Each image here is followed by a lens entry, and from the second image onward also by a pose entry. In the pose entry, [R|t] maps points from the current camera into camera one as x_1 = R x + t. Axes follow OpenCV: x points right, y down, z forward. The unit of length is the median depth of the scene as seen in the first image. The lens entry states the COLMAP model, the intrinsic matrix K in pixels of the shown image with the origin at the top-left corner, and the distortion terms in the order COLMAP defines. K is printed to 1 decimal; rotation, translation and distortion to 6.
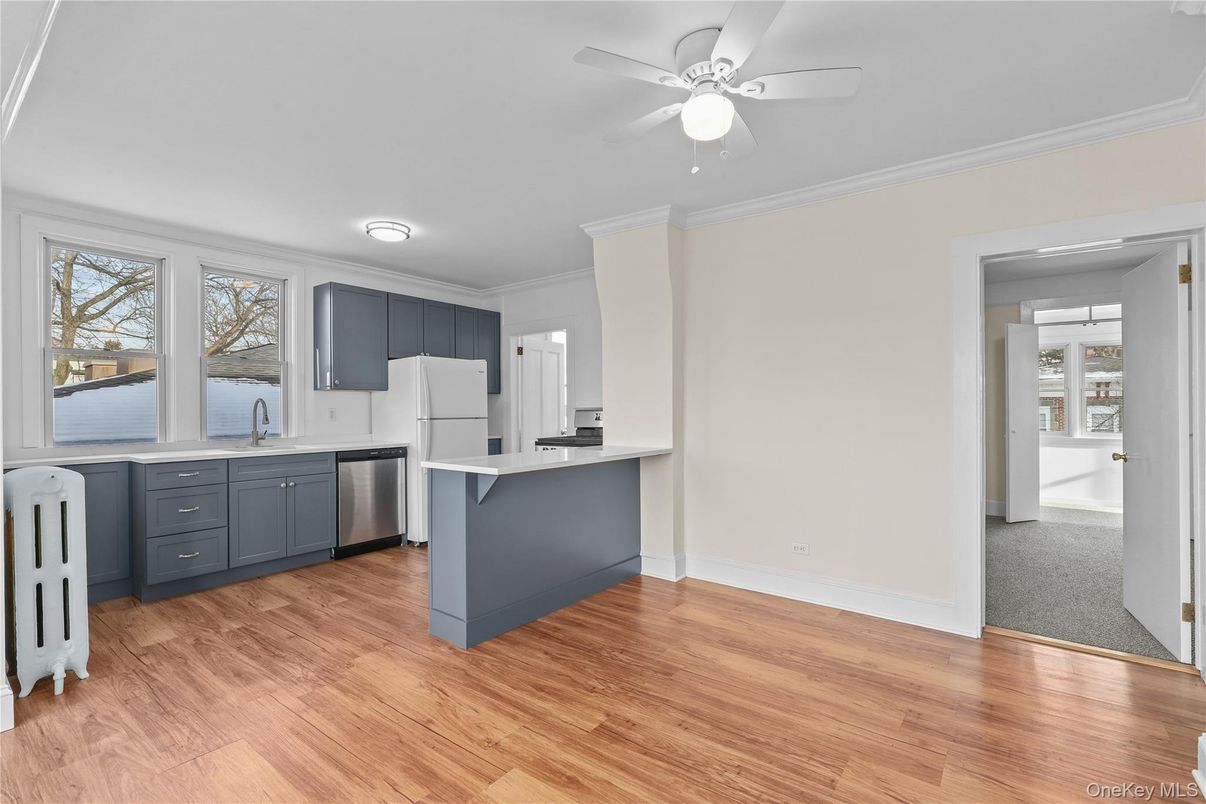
lens RADIAL K [[546.5, 0, 601.0], [0, 546.5, 408.2], [0, 0, 1]] dist [-0.004165, 0.000082]
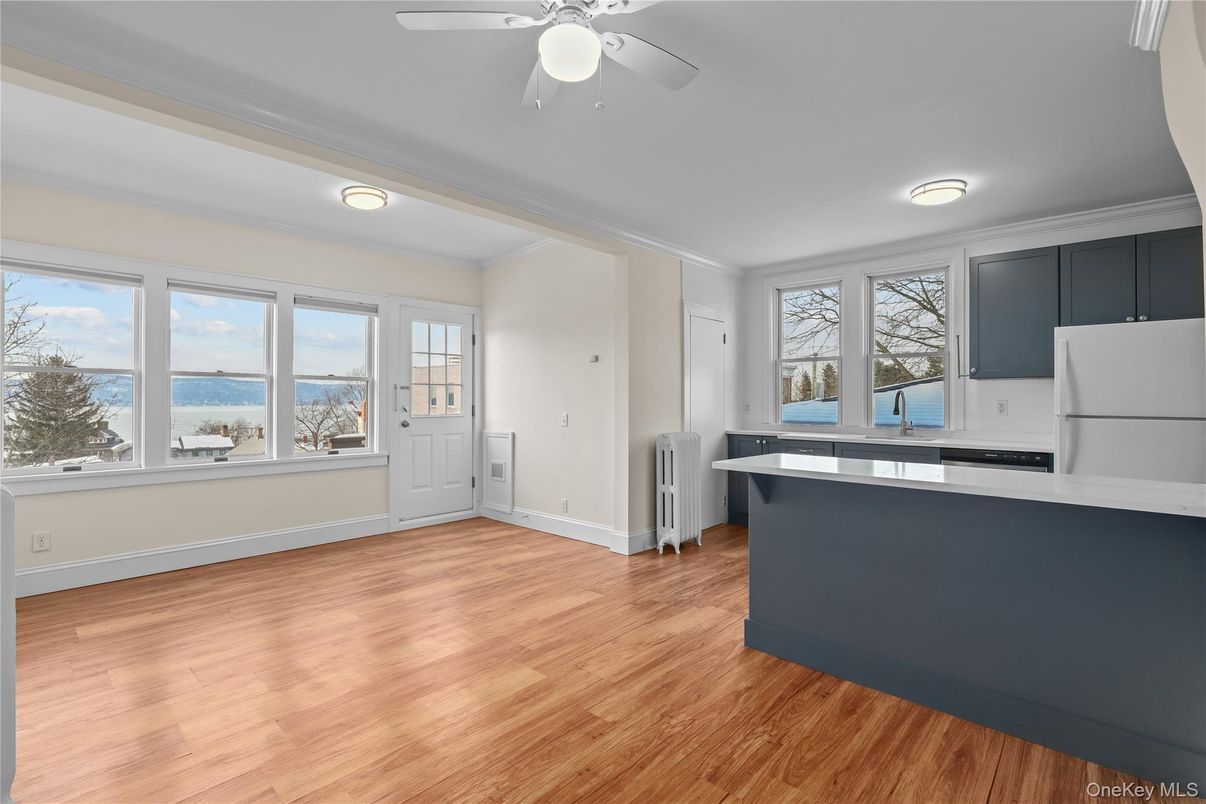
lens RADIAL K [[546.5, 0, 601.1], [0, 546.5, 396.2], [0, 0, 1]] dist [-0.004165, 0.000082]
pose [[-0.072746, -0.001437, -0.997349, 0.766685], [-0.004850, 0.999988, -0.001087, -0.004367], [0.997339, 0.004758, -0.072752, 0.829388]]
